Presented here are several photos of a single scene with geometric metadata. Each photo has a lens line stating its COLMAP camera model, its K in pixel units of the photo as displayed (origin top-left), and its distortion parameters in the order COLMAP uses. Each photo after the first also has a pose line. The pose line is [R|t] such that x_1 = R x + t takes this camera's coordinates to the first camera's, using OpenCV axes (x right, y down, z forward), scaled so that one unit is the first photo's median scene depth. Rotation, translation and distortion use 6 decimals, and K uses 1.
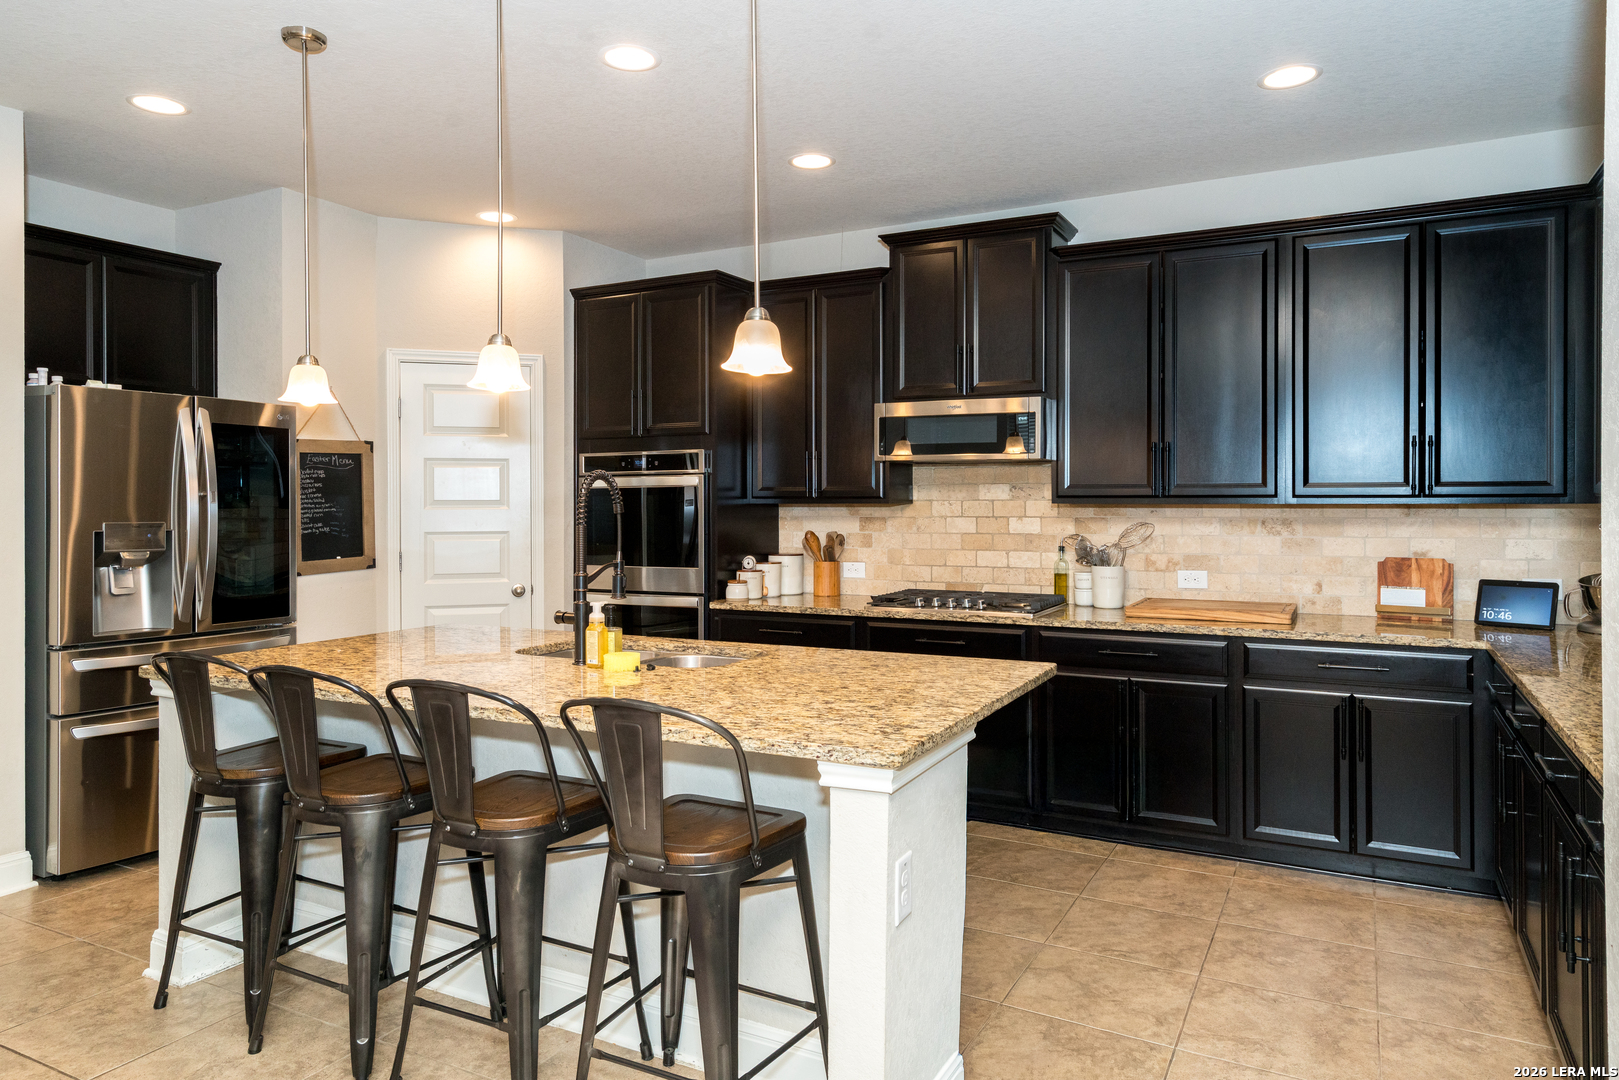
lens RADIAL K [[1031.3, 0, 809.5], [0, 1031.3, 540.0], [0, 0, 1]] dist [0.000420, 0.000085]
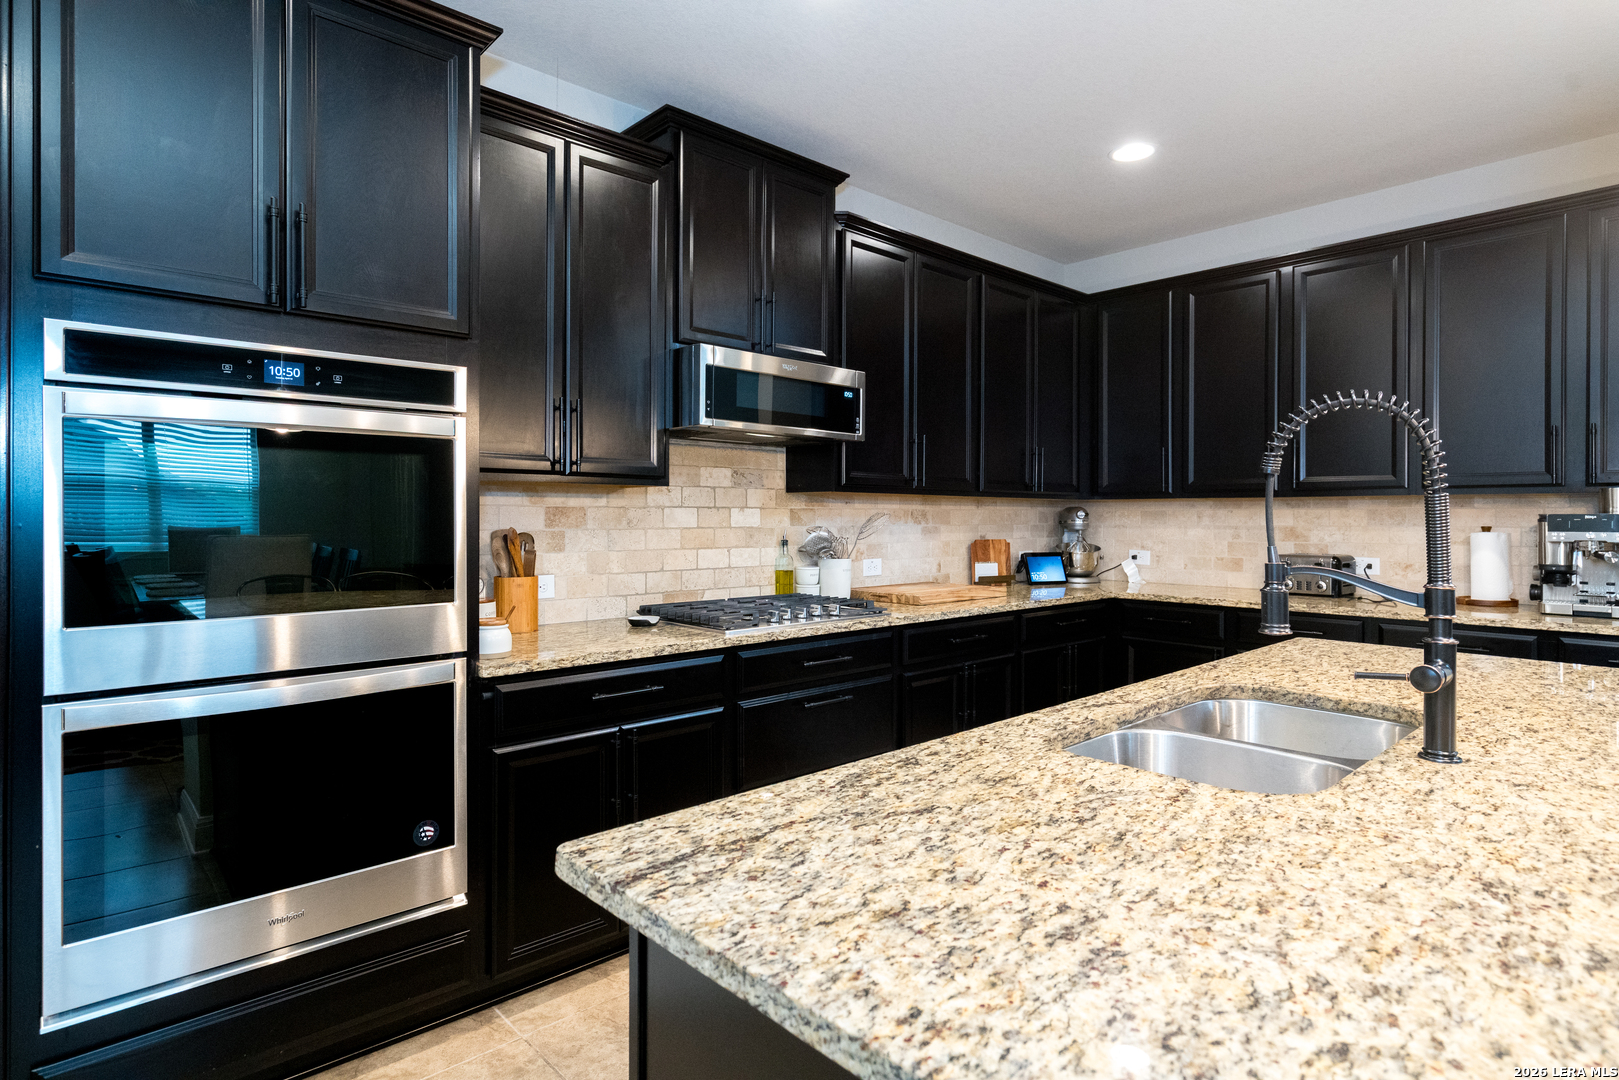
lens RADIAL K [[871.5, 0, 809.5], [0, 871.5, 540.0], [0, 0, 1]] dist [-0.001018, -0.000167]
pose [[0.328755, -0.022778, 0.944141, -0.453432], [0.029680, 0.999464, 0.013778, -0.003734], [-0.943949, 0.023493, 0.329255, 0.702531]]
